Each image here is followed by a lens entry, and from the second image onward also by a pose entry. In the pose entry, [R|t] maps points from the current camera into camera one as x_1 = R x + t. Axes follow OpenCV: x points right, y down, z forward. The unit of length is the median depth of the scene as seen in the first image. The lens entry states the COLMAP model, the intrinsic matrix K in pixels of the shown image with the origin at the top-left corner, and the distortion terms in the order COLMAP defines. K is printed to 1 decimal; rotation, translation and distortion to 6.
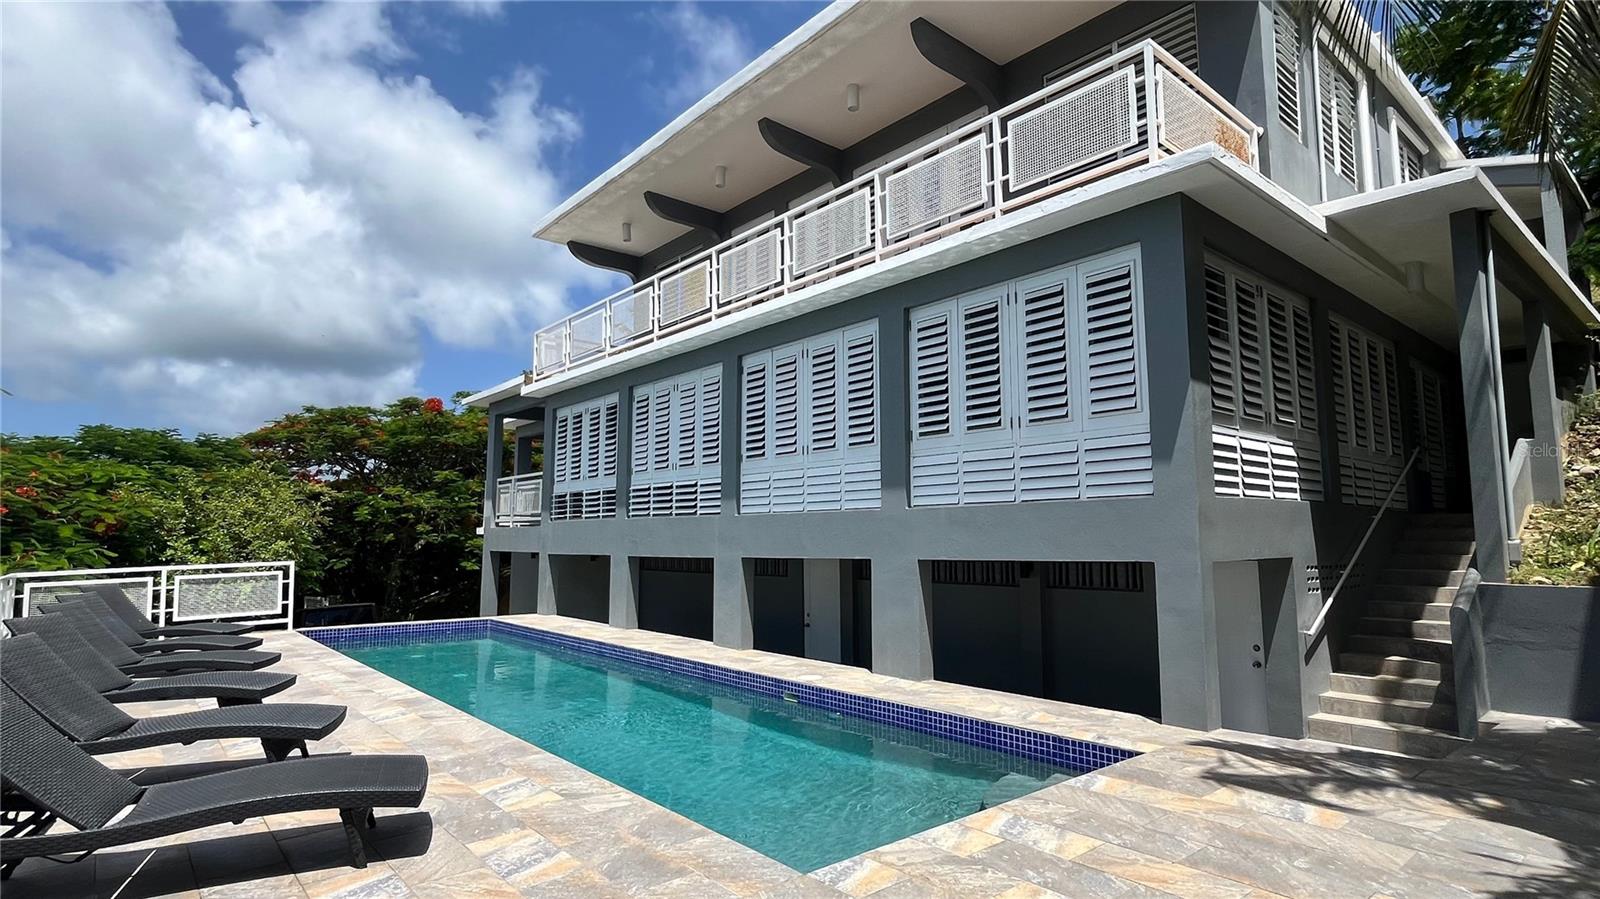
lens RADIAL K [[806.2, 0, 797.8], [0, 806.2, 450.6], [0, 0, 1]] dist [0.000464, -0.000187]
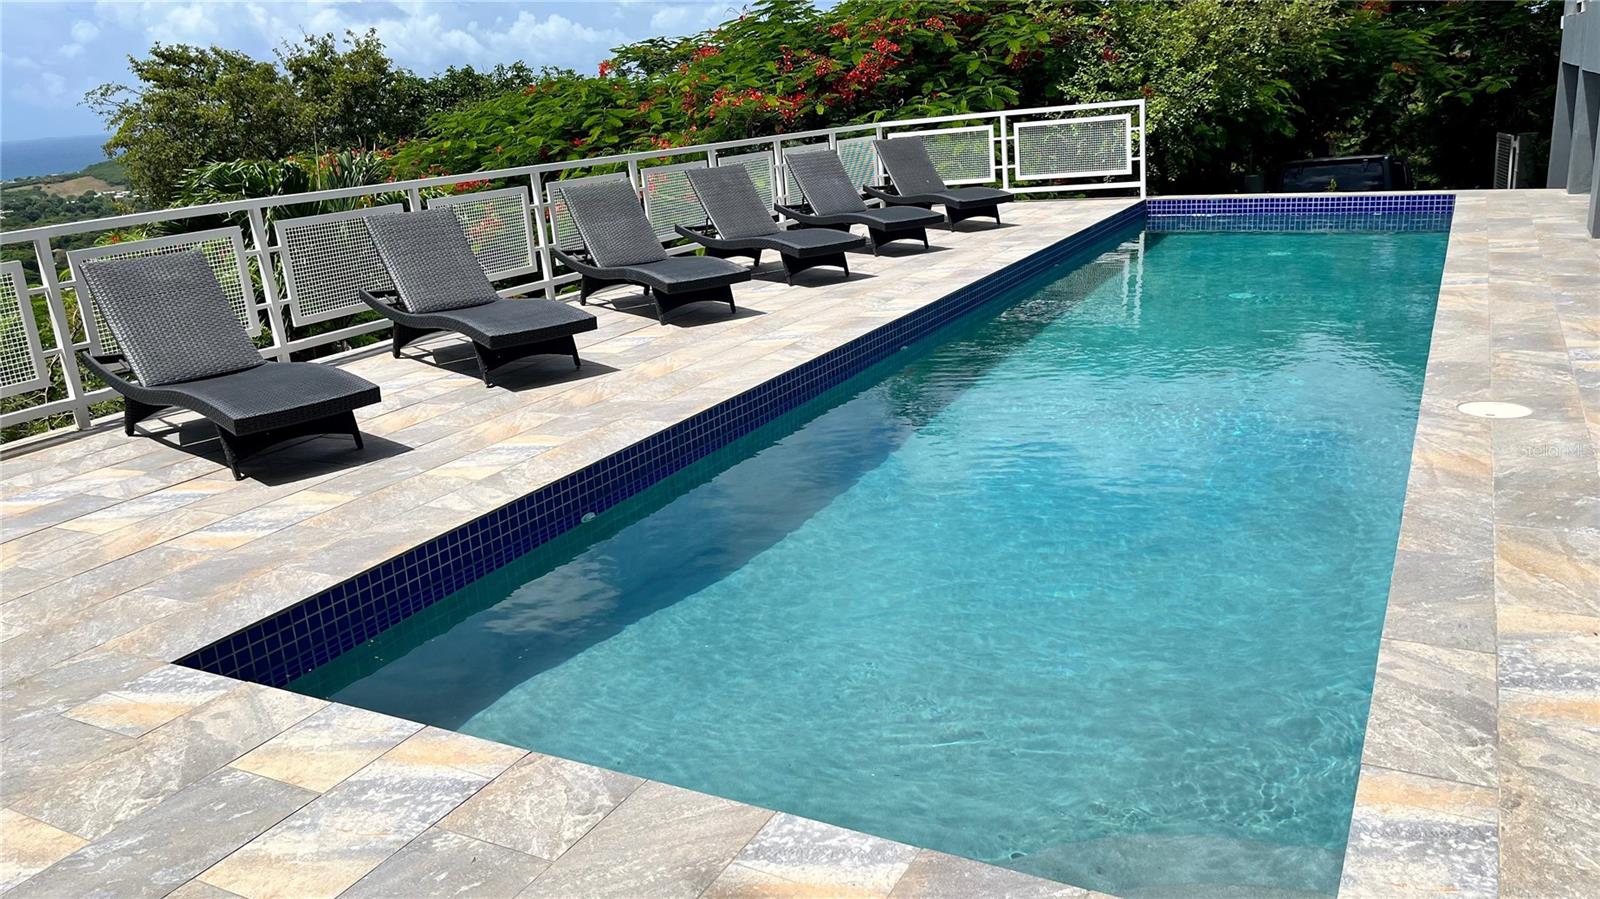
lens RADIAL K [[1227.6, 0, 798.7], [0, 1227.6, 451.0], [0, 0, 1]] dist [0.015887, 0.001293]
pose [[0.366877, 0.241826, -0.898288, 0.927817], [0.164529, 0.933532, 0.318510, 0.109720], [0.915605, -0.264648, 0.302703, 1.056362]]
